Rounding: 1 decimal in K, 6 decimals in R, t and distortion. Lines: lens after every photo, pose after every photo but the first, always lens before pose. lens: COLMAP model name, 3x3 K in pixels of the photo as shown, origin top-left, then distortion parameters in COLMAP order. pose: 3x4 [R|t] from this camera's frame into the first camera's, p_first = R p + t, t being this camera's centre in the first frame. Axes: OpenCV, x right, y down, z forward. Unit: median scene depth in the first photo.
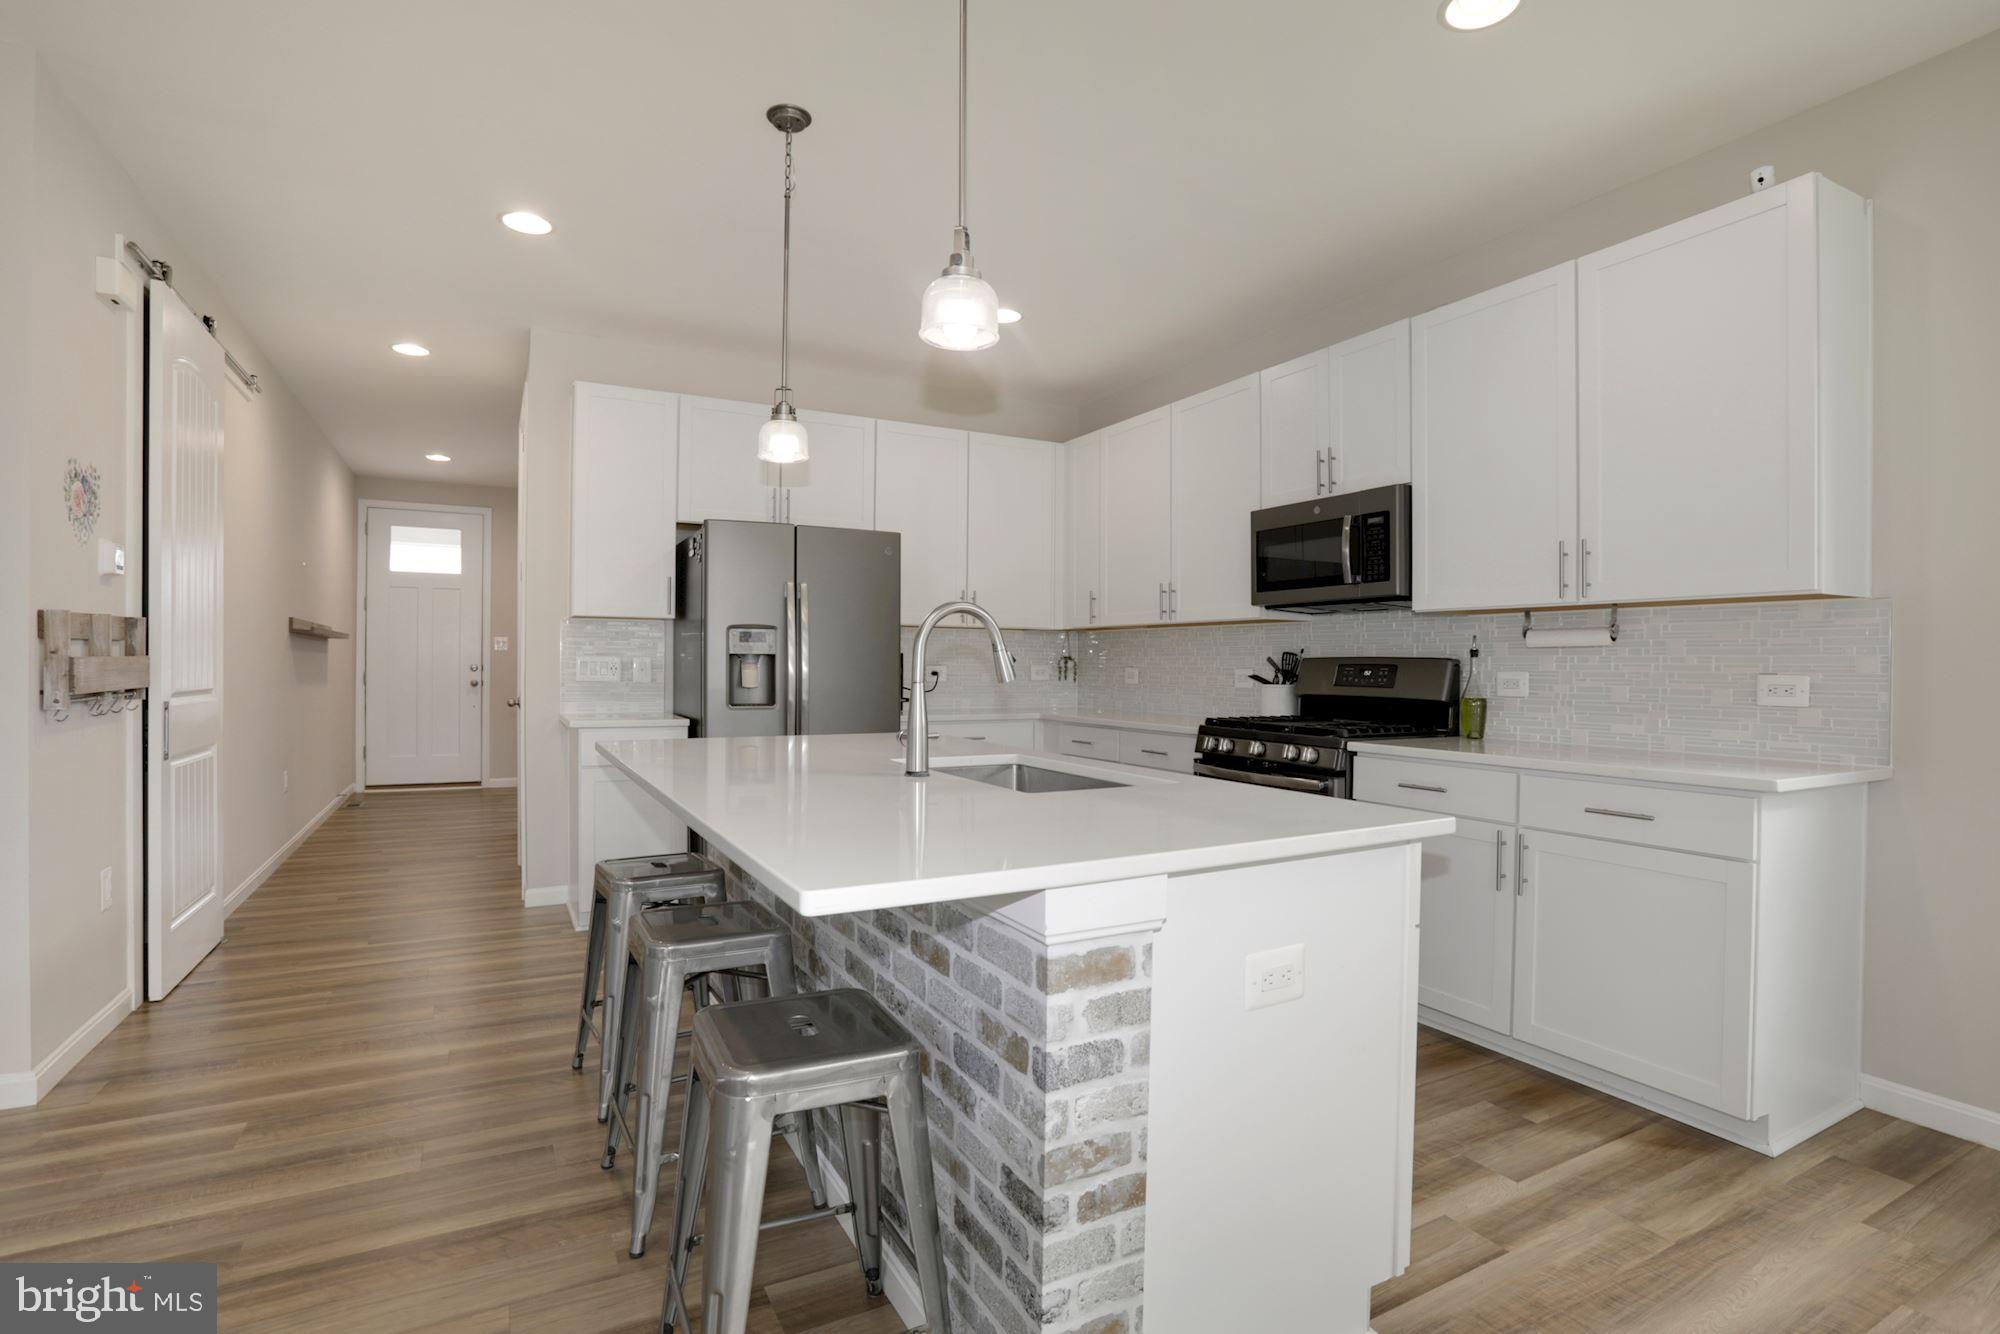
lens RADIAL K [[955.4, 0, 1000.0], [0, 955.4, 667.0], [0, 0, 1]] dist [-0.000754, 0.000818]
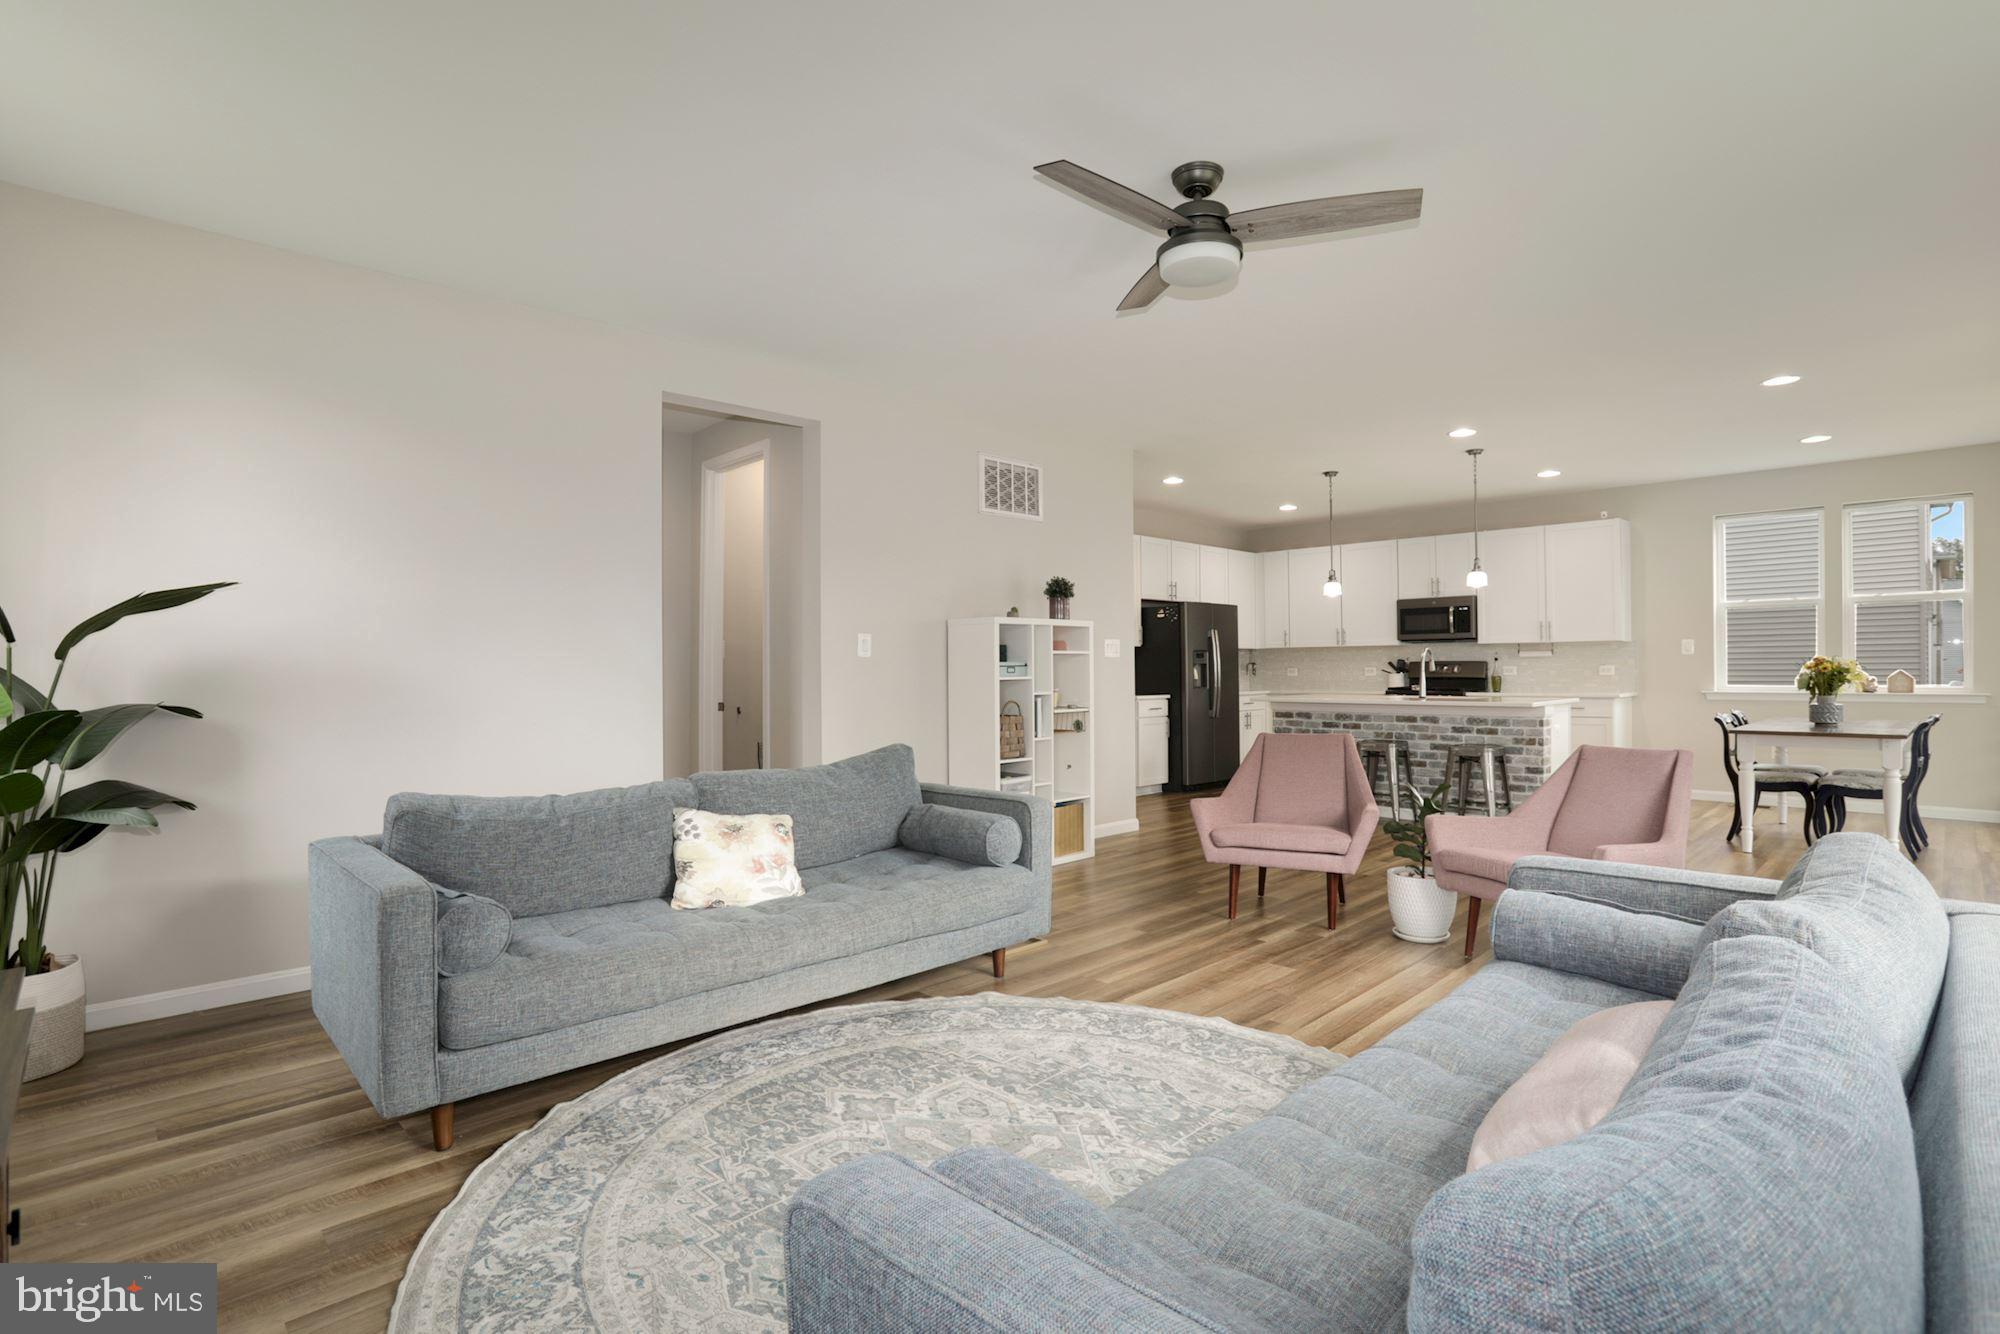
lens RADIAL K [[955.4, 0, 1000.0], [0, 955.4, 667.0], [0, 0, 1]] dist [-0.000754, 0.000818]
pose [[0.961159, -0.010206, 0.275805, -1.568644], [0.011756, 0.999923, -0.003967, 0.001489], [-0.275744, 0.007055, 0.961205, -1.177977]]
